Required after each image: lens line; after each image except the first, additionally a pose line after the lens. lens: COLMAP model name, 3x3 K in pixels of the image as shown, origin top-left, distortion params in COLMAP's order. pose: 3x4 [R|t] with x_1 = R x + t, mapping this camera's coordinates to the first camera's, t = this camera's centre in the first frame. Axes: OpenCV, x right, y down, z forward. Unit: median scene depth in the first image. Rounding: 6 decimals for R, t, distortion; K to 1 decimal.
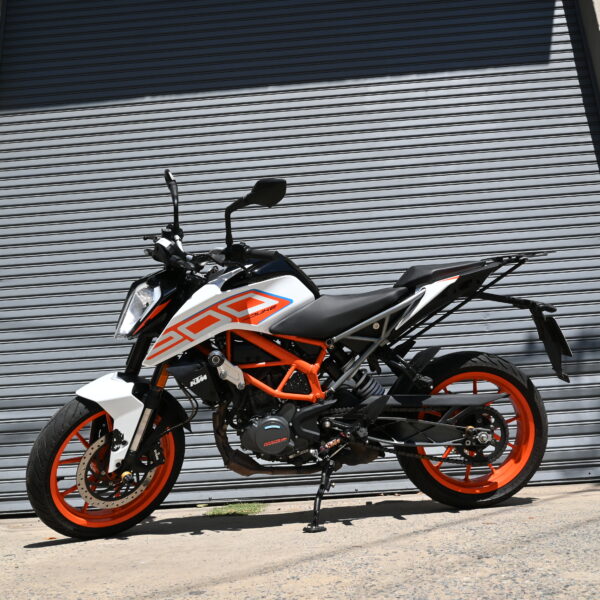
lens RADIAL K [[614.4, 0, 301.5], [0, 614.4, 297.5], [0, 0, 1]] dist [-0.002263, 0.000000]
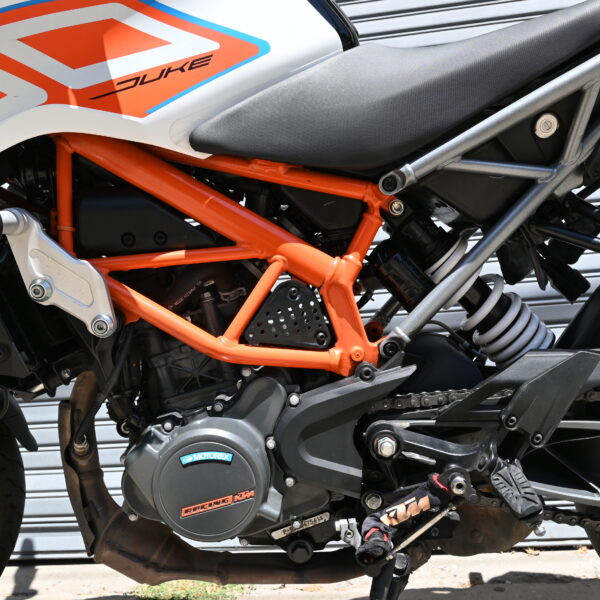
lens RADIAL K [[614.4, 0, 298.0], [0, 614.4, 301.4], [0, 0, 1]] dist [-0.002263, 0.000000]
pose [[0.995768, -0.012836, -0.091000, 0.026513], [0.020557, 0.996218, 0.084427, 0.106204], [0.089573, -0.085940, 0.992266, 0.690452]]
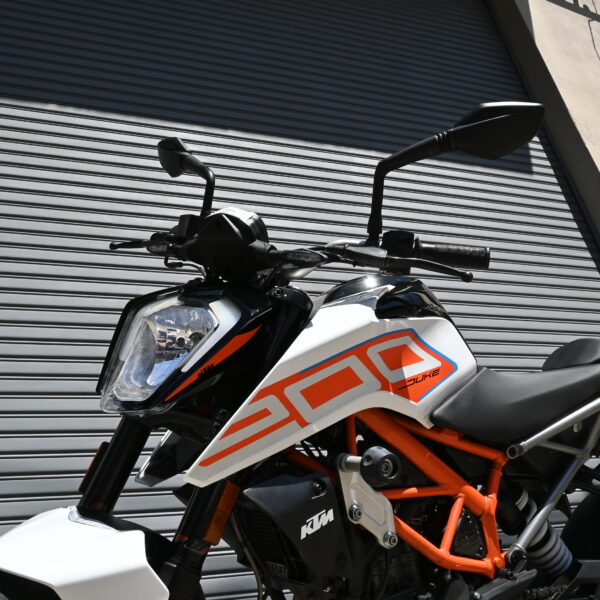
lens RADIAL K [[614.4, 0, 298.7], [0, 614.4, 303.3], [0, 0, 1]] dist [-0.002263, 0.000000]
pose [[0.931412, 0.127708, 0.340826, -0.324402], [-0.028798, 0.959344, -0.280765, 0.104710], [-0.362826, 0.251693, 0.897222, 0.569159]]
